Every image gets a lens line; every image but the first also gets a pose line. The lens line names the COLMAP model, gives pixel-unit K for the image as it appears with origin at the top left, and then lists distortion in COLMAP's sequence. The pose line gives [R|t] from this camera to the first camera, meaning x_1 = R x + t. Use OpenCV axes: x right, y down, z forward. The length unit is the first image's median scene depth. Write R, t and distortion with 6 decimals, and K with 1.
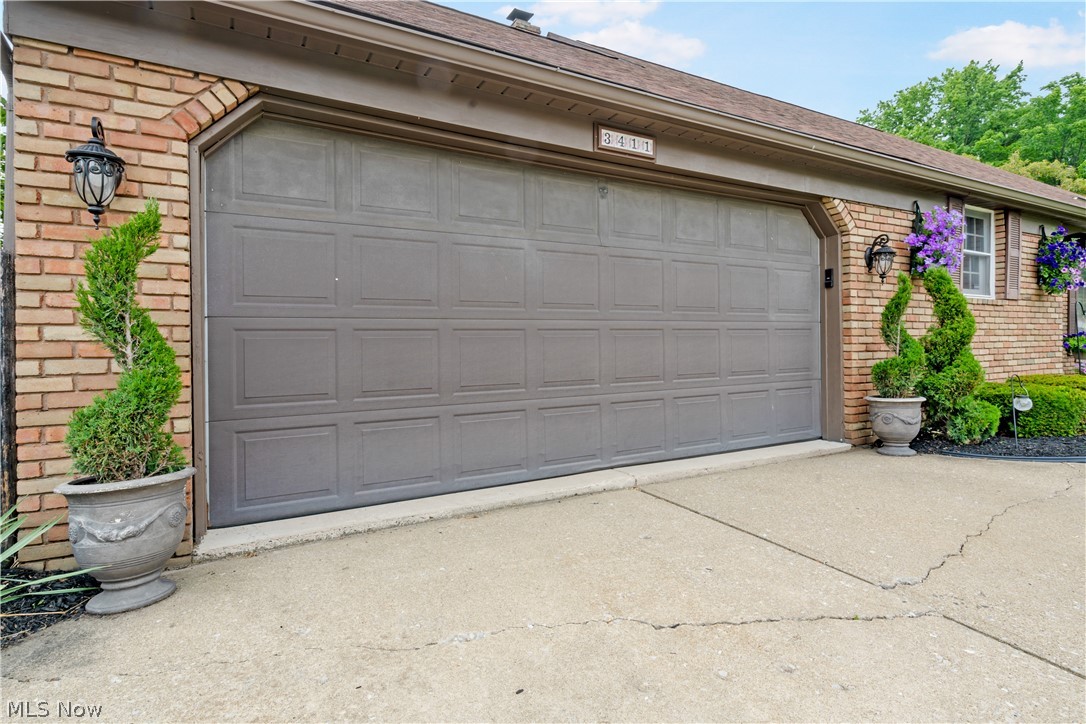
lens RADIAL K [[537.1, 0, 543.8], [0, 537.1, 359.1], [0, 0, 1]] dist [0.000581, -0.000636]
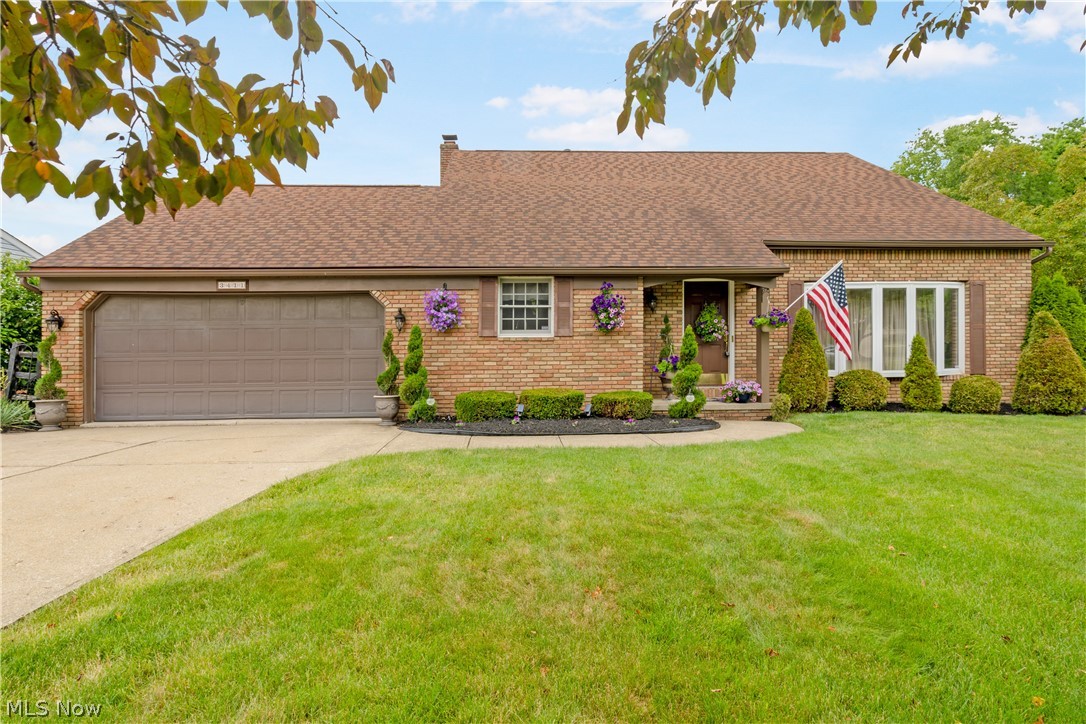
lens RADIAL K [[494.0, 0, 539.1], [0, 494.0, 352.3], [0, 0, 1]] dist [0.003469, 0.000416]
pose [[0.894173, 0.004910, -0.447694, 2.448640], [-0.013662, 0.999773, -0.016321, -0.077018], [0.447512, 0.020710, 0.894038, -0.397541]]
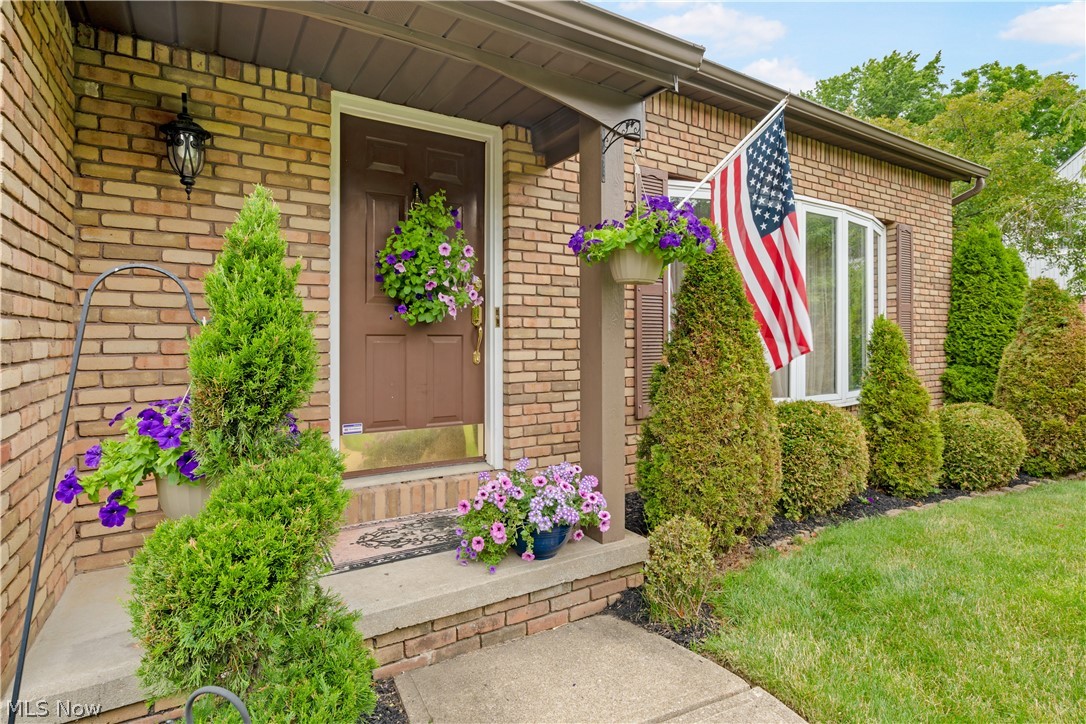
lens RADIAL K [[537.1, 0, 543.3], [0, 537.1, 352.5], [0, 0, 1]] dist [0.000581, -0.000636]
pose [[0.999507, 0.003315, 0.031213, 2.238425], [-0.002816, 0.999868, -0.016001, -0.130162], [-0.031262, 0.015905, 0.999385, 1.516774]]
